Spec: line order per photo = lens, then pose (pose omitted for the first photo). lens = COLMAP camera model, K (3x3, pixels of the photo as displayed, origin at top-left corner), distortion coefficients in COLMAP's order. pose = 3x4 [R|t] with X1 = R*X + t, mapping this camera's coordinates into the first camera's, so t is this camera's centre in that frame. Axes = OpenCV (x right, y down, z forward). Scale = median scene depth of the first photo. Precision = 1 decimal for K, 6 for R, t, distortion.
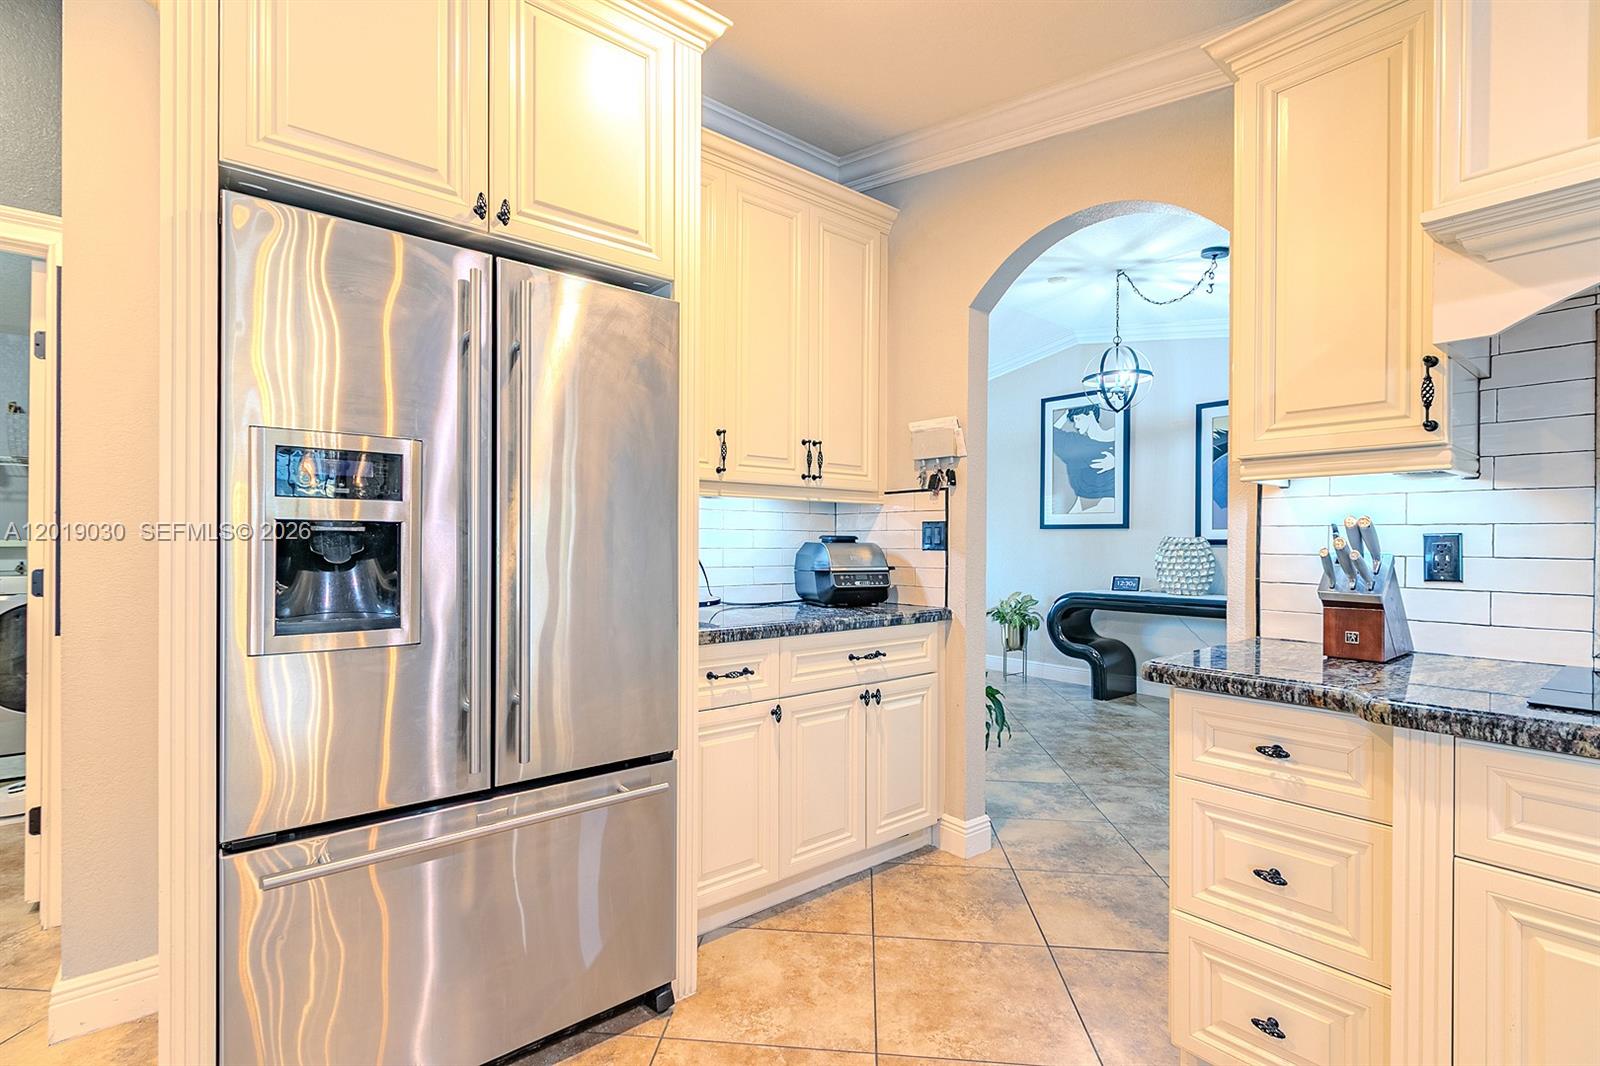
lens RADIAL K [[735.2, 0, 788.3], [0, 735.2, 543.7], [0, 0, 1]] dist [0.004546, -0.001353]
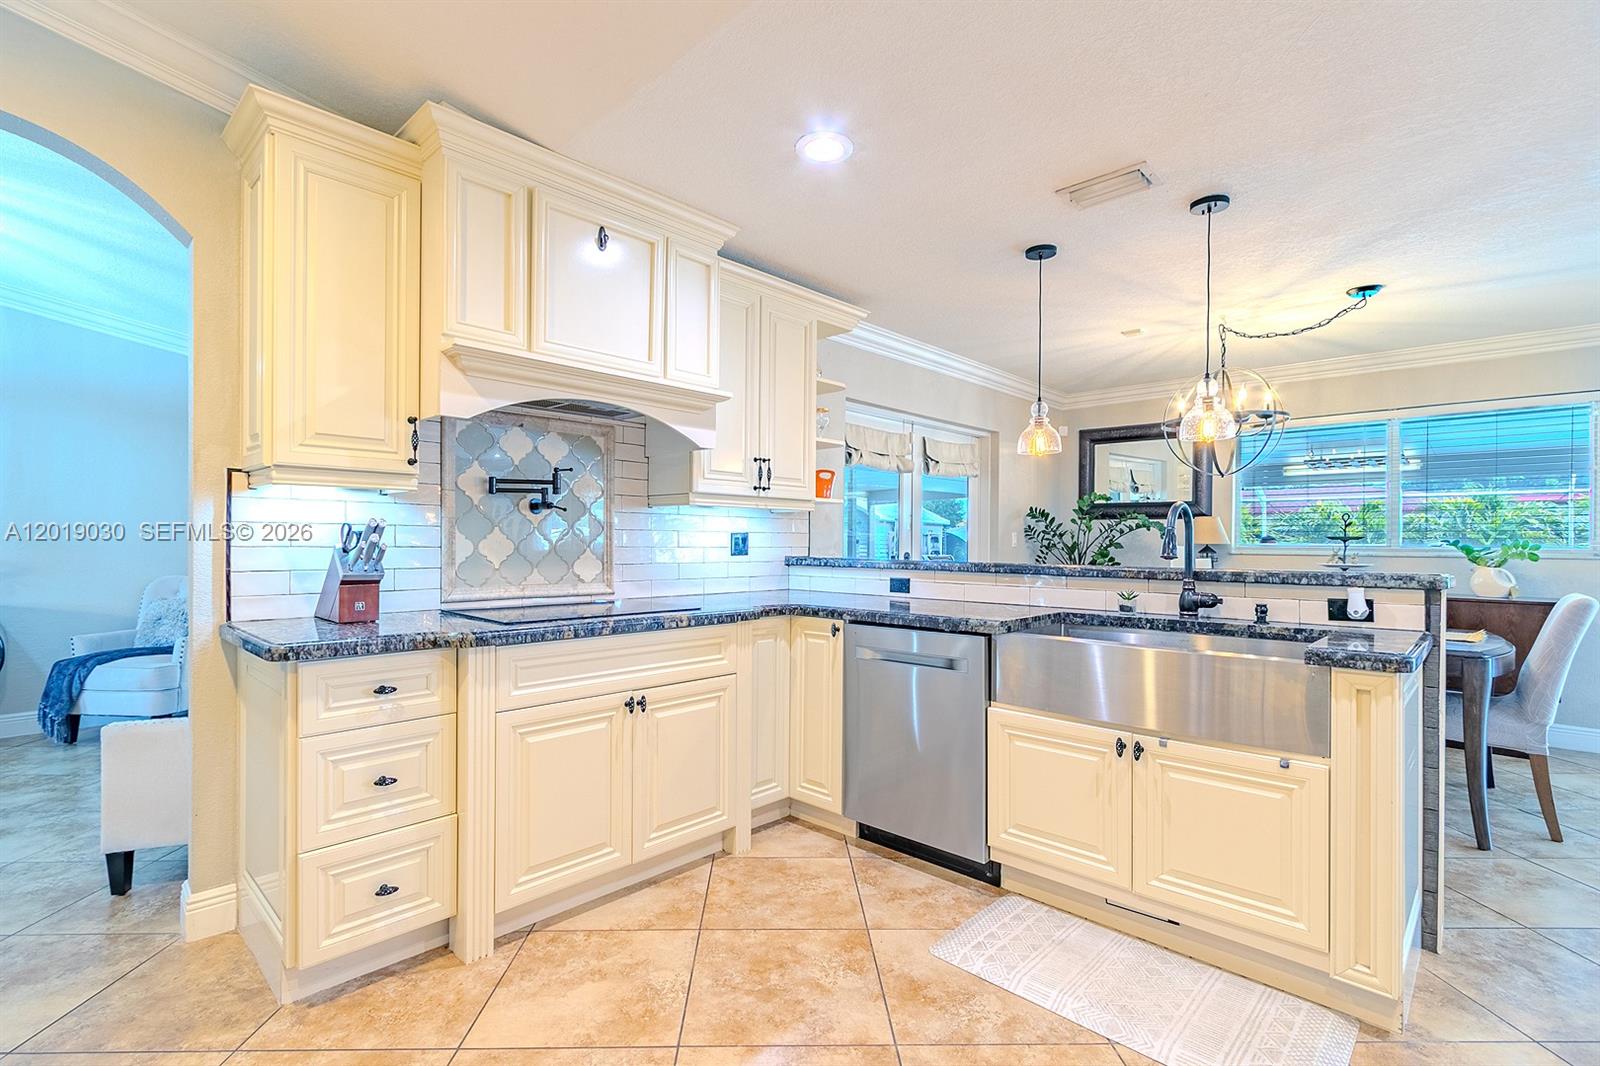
lens RADIAL K [[735.2, 0, 788.0], [0, 735.2, 544.2], [0, 0, 1]] dist [0.004546, -0.001353]
pose [[-0.118983, -0.008755, 0.992858, -0.420570], [-0.005473, 0.999952, 0.008162, -0.002605], [-0.992881, -0.004463, -0.119025, 0.223339]]
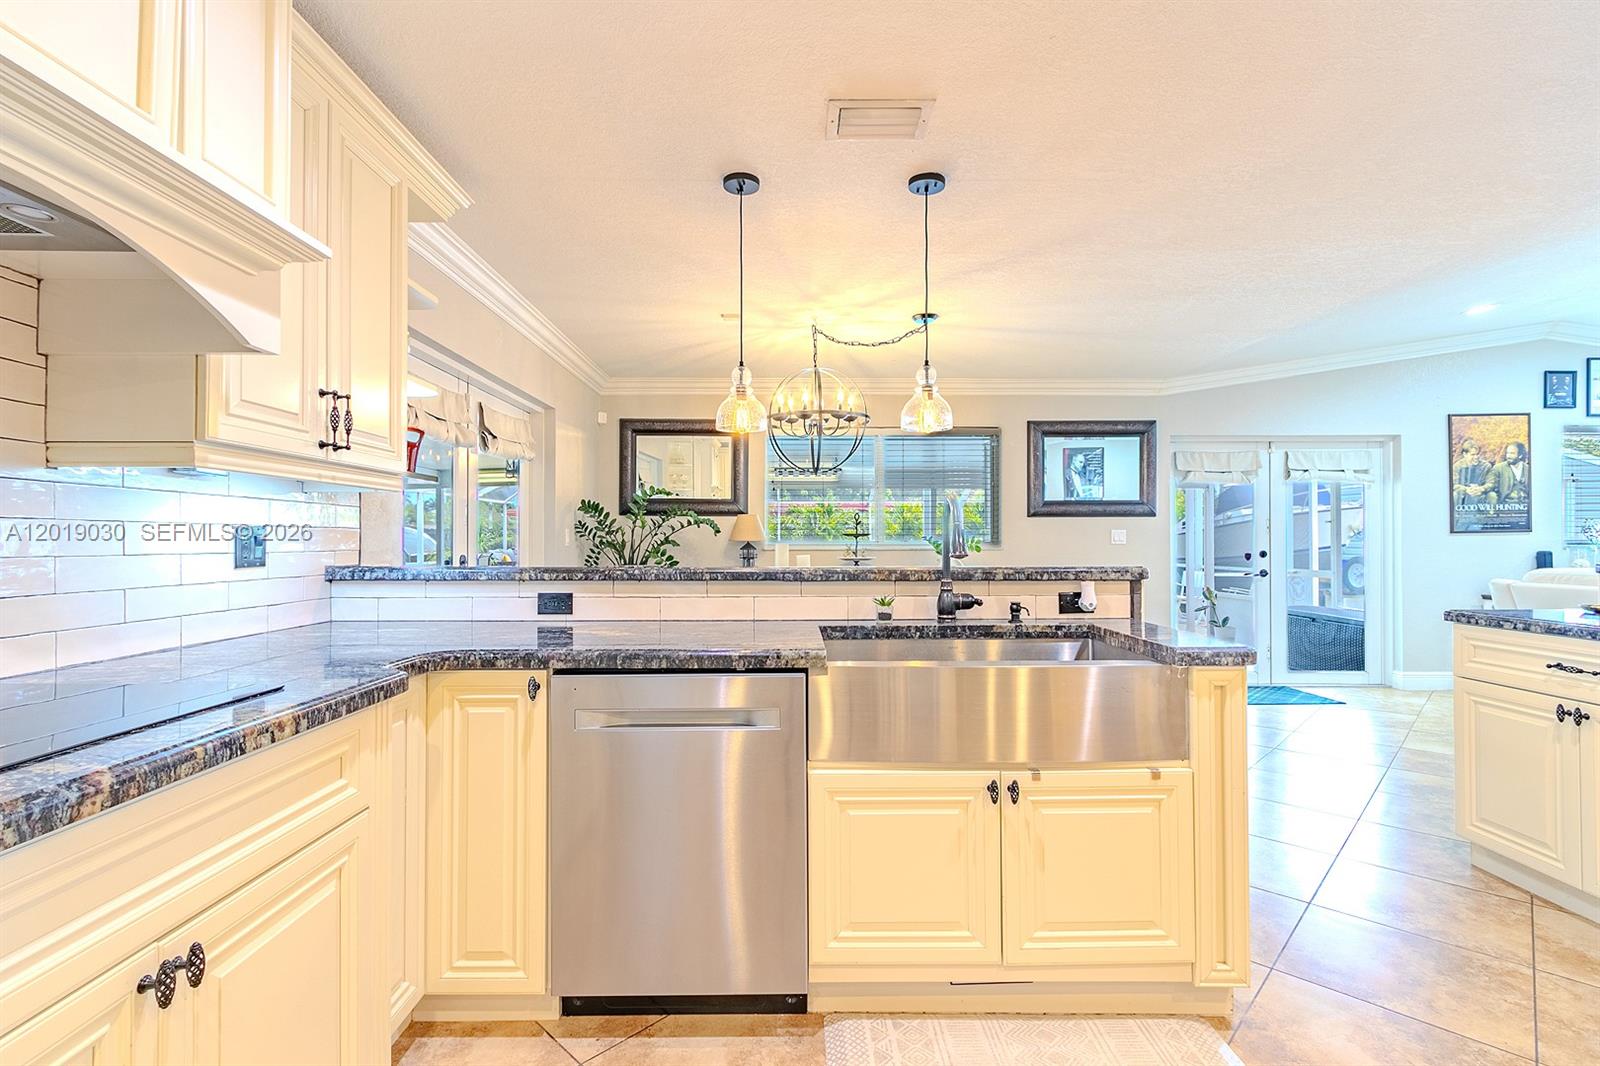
lens RADIAL K [[735.2, 0, 787.7], [0, 735.2, 532.9], [0, 0, 1]] dist [0.004546, -0.001353]
pose [[-0.776227, 0.003394, 0.630444, 0.058162], [-0.001389, 0.999974, -0.007092, -0.000867], [-0.630452, -0.006381, -0.776202, 0.388299]]
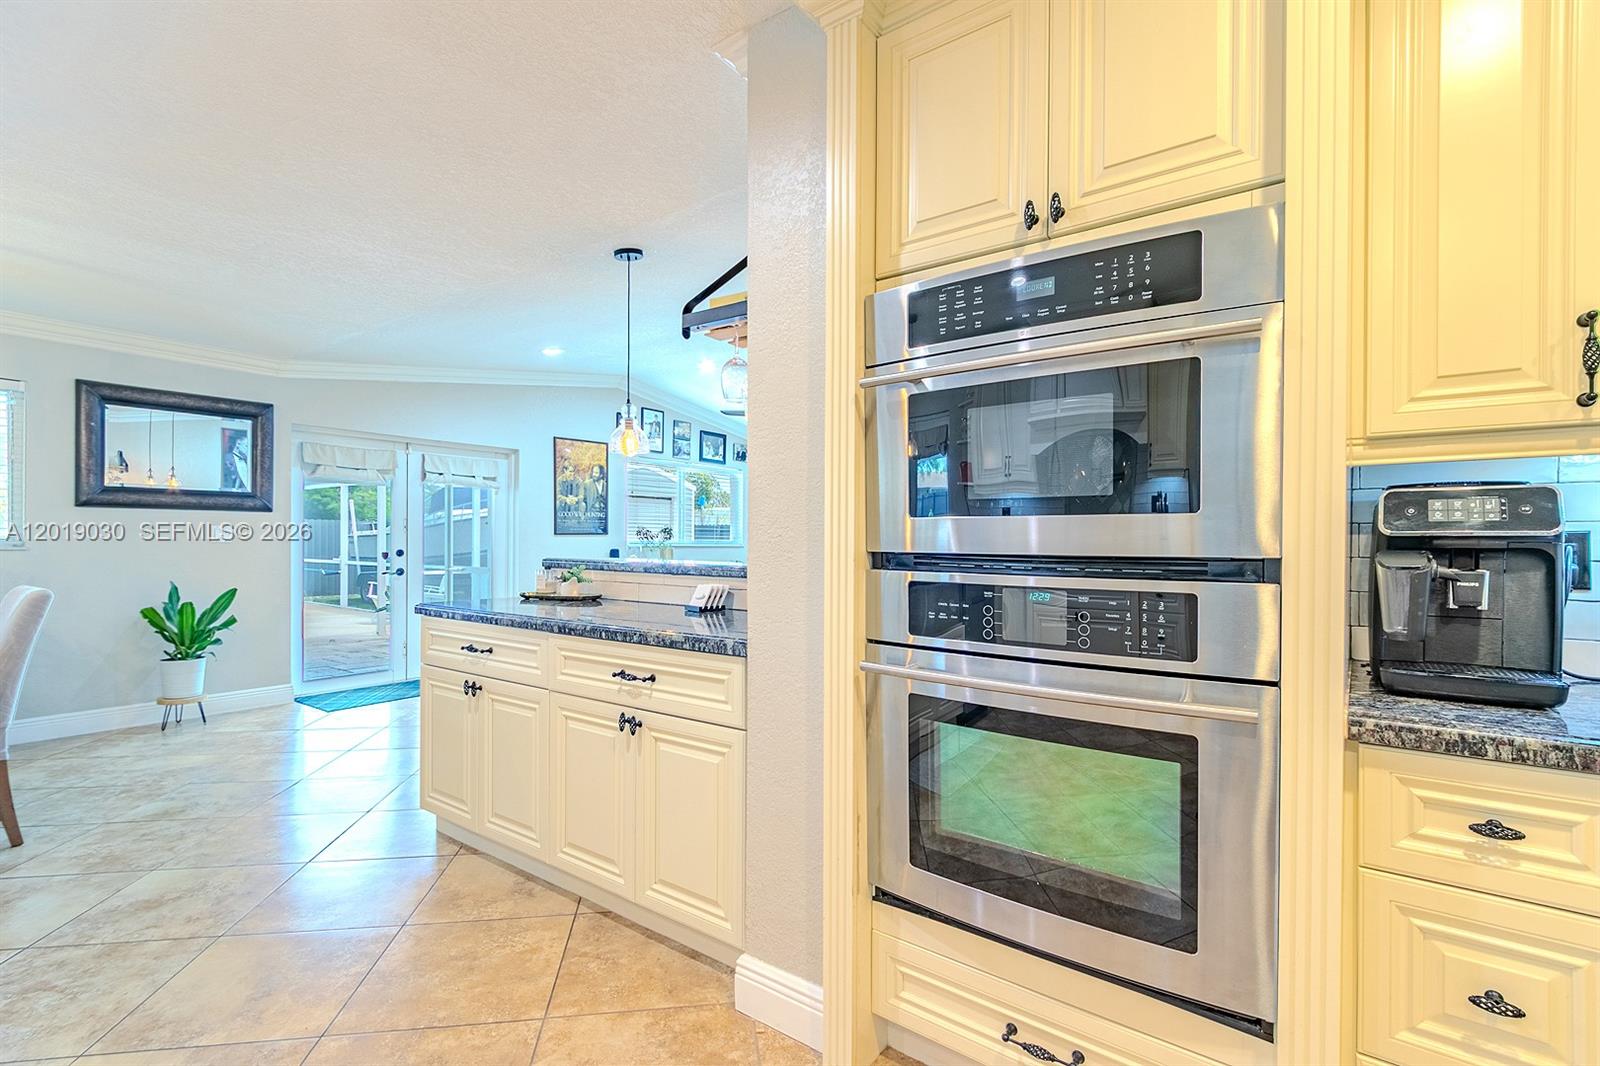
lens RADIAL K [[735.2, 0, 788.7], [0, 735.2, 541.7], [0, 0, 1]] dist [0.004546, -0.001353]
pose [[-0.971711, -0.010312, -0.235950, -0.283981], [-0.010739, 0.999942, 0.000526, -0.002772], [0.235931, 0.003045, -0.971765, 0.233366]]
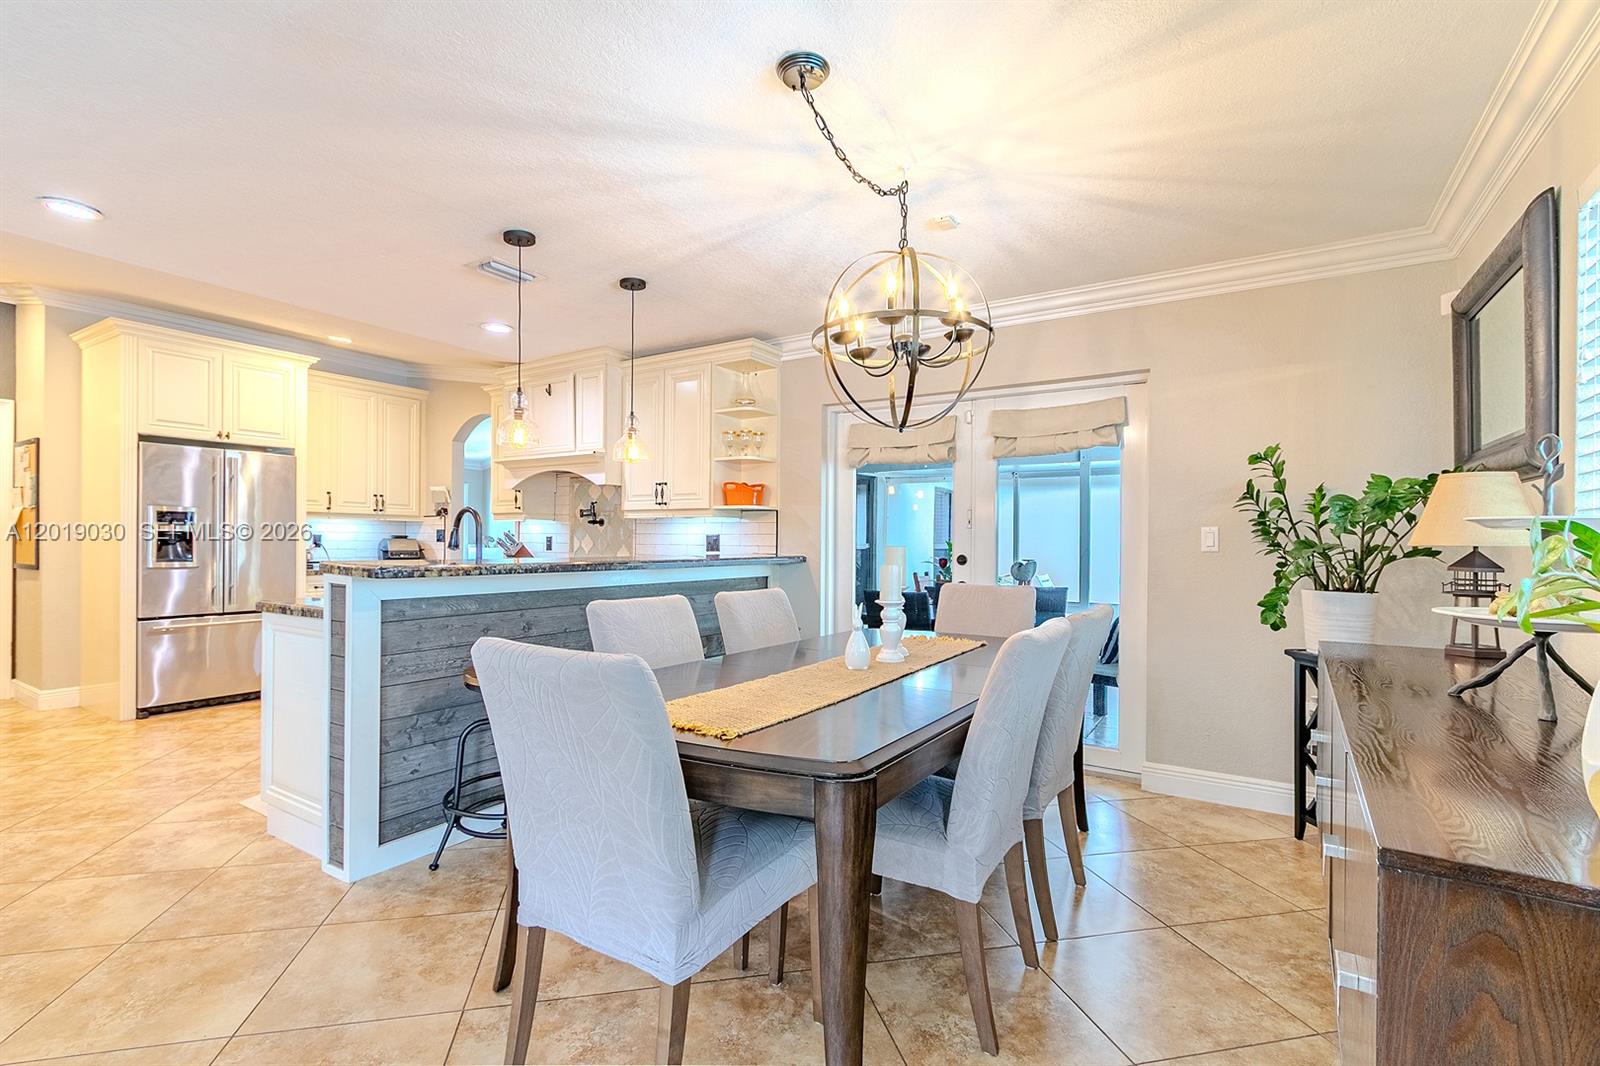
lens RADIAL K [[735.2, 0, 788.8], [0, 735.2, 544.8], [0, 0, 1]] dist [0.004546, -0.001353]
pose [[0.950980, 0.001763, 0.309248, 0.569438], [-0.003165, 0.999987, 0.004031, 0.005577], [-0.309237, -0.004812, 0.950973, -1.693643]]
